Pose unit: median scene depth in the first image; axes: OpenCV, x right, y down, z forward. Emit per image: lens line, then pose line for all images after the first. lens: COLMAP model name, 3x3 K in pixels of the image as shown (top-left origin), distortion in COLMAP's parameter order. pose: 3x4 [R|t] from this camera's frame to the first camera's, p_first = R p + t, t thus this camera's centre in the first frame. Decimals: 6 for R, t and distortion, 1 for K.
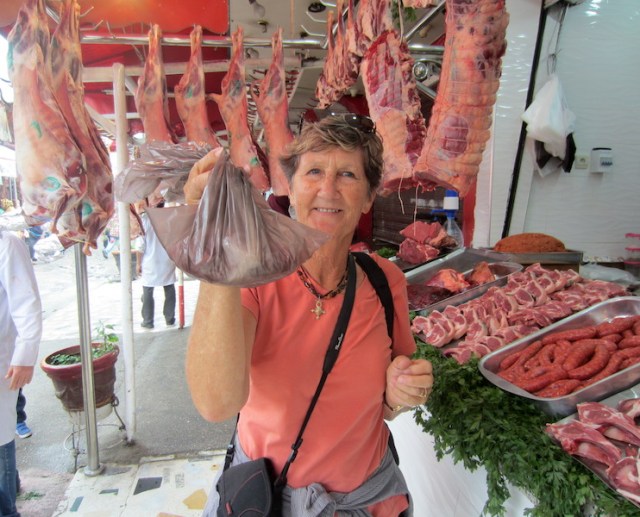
lens RADIAL K [[460.5, 0, 320.1], [0, 460.5, 258.5], [0, 0, 1]] dist [0.004359, 0.001459]
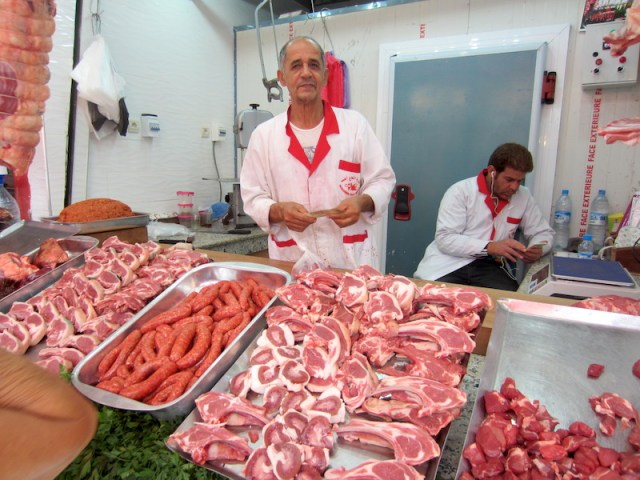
lens RADIAL K [[453.6, 0, 320.6], [0, 453.6, 240.3], [0, 0, 1]] dist [-0.045297, 0.011572]
pose [[0.621169, -0.131483, 0.772568, 0.033067], [0.093147, 0.991224, 0.093803, -0.036001], [-0.778121, 0.013695, 0.627965, 0.131764]]
